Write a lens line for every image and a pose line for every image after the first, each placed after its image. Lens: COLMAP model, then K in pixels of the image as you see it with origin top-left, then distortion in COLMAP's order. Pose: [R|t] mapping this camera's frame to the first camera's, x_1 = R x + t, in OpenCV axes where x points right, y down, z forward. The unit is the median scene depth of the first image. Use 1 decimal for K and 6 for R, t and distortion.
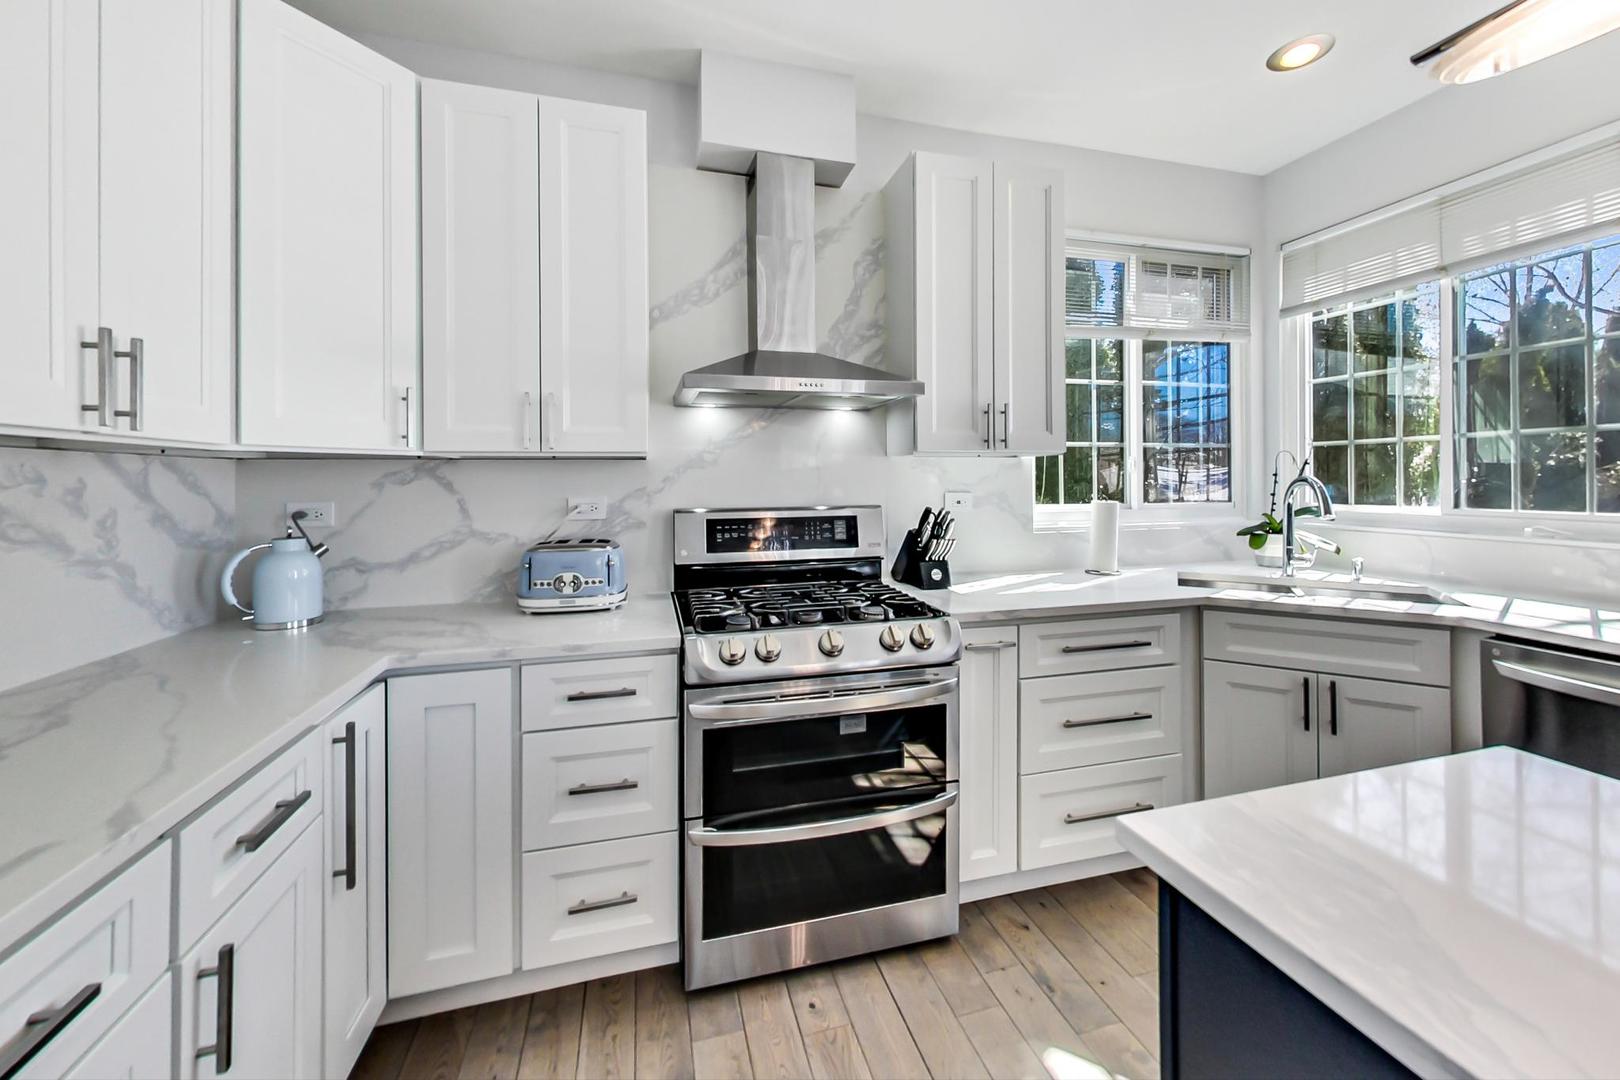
lens RADIAL K [[621.4, 0, 809.1], [0, 621.4, 501.3], [0, 0, 1]] dist [-0.007409, 0.000021]
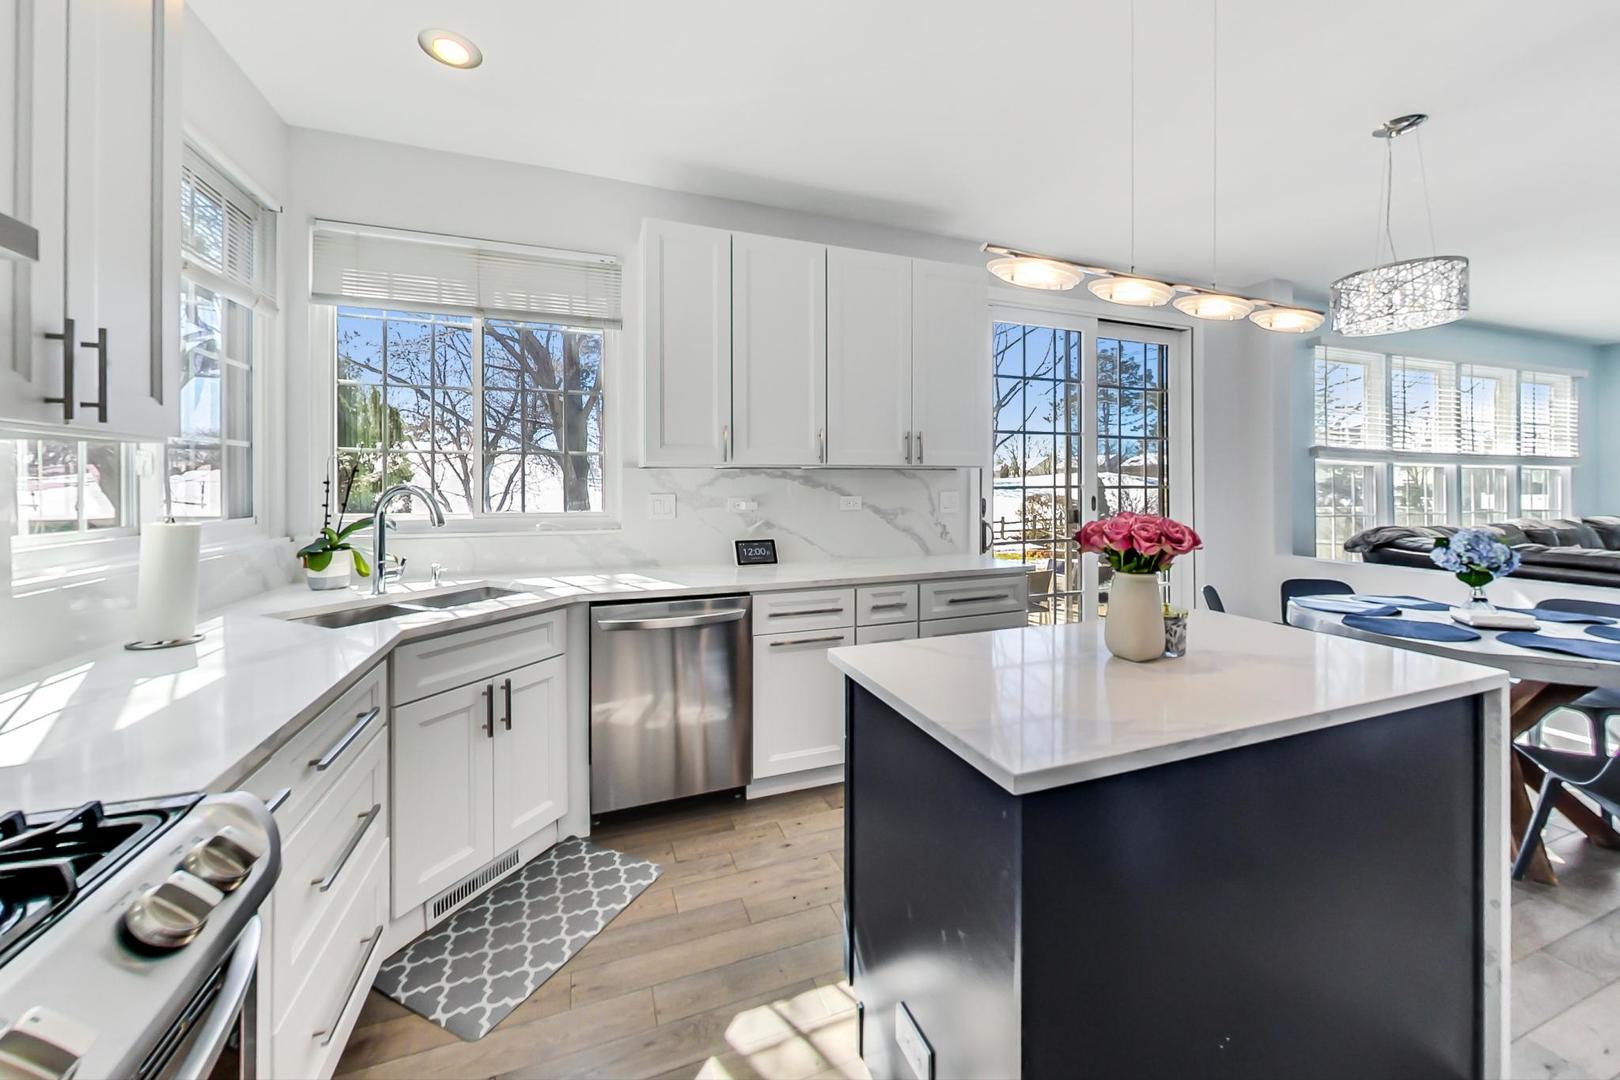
lens RADIAL K [[621.4, 0, 809.1], [0, 621.4, 501.3], [0, 0, 1]] dist [-0.007409, 0.000021]
pose [[-0.102261, -0.017052, 0.994611, -0.218092], [0.031398, 0.999300, 0.020361, -0.015853], [-0.994262, 0.033311, -0.101654, 0.503096]]
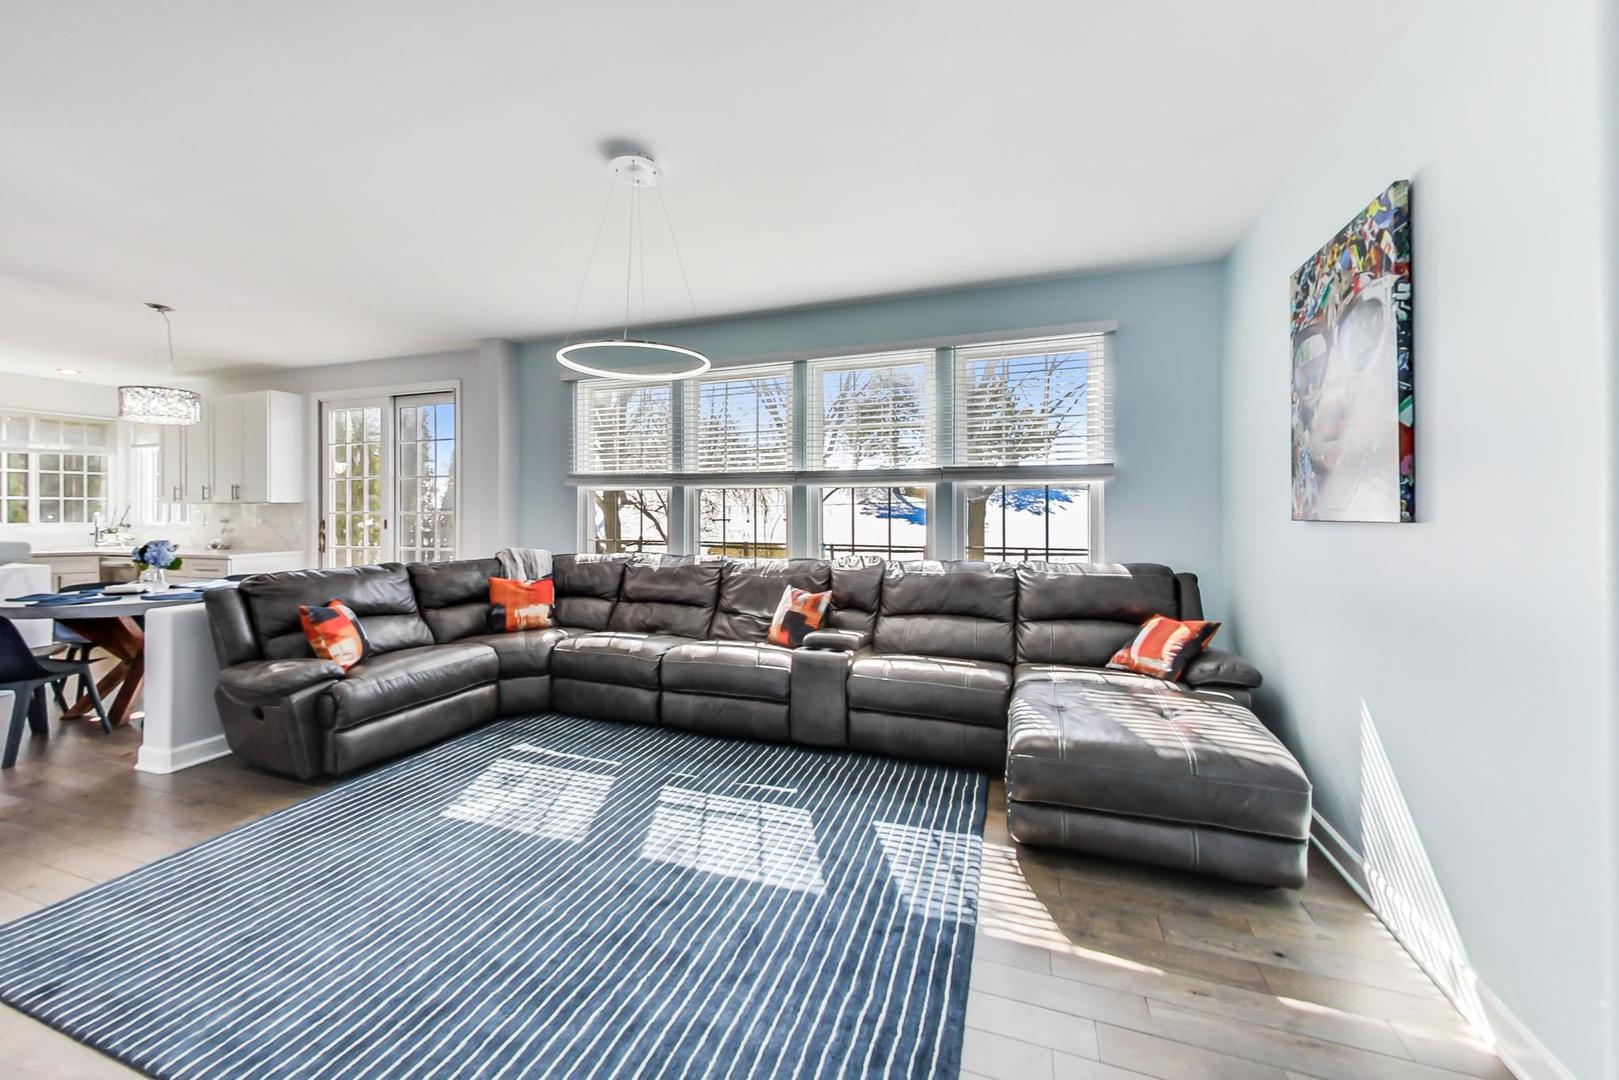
lens RADIAL K [[596.9, 0, 814.3], [0, 596.9, 504.7], [0, 0, 1]] dist [0.002375, 0.000244]
pose [[0.556036, 0.007652, 0.831123, 0.435162], [0.024927, 0.999354, -0.025877, 0.093628], [-0.830785, 0.035106, 0.555486, -3.800385]]
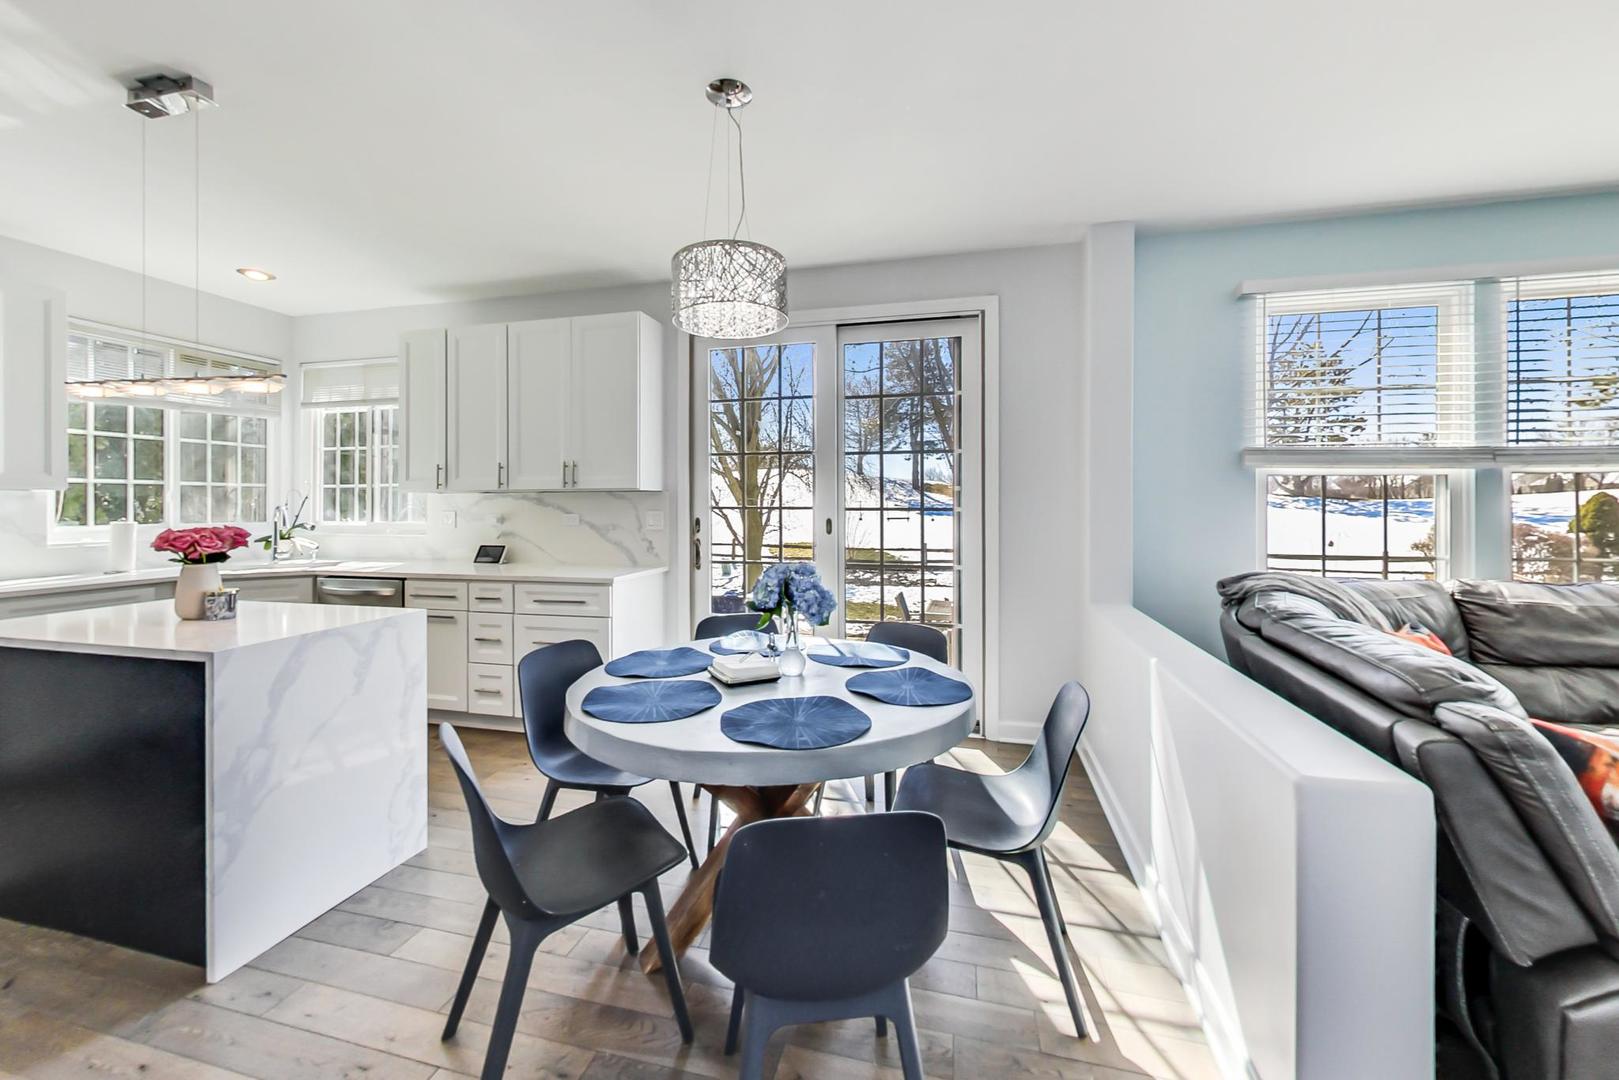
lens RADIAL K [[596.9, 0, 814.3], [0, 596.9, 504.7], [0, 0, 1]] dist [0.002375, 0.000244]
pose [[0.482652, 0.006543, 0.875788, 0.033167], [0.022194, 0.999560, -0.019699, 0.027116], [-0.875531, 0.028945, 0.482295, -1.207281]]
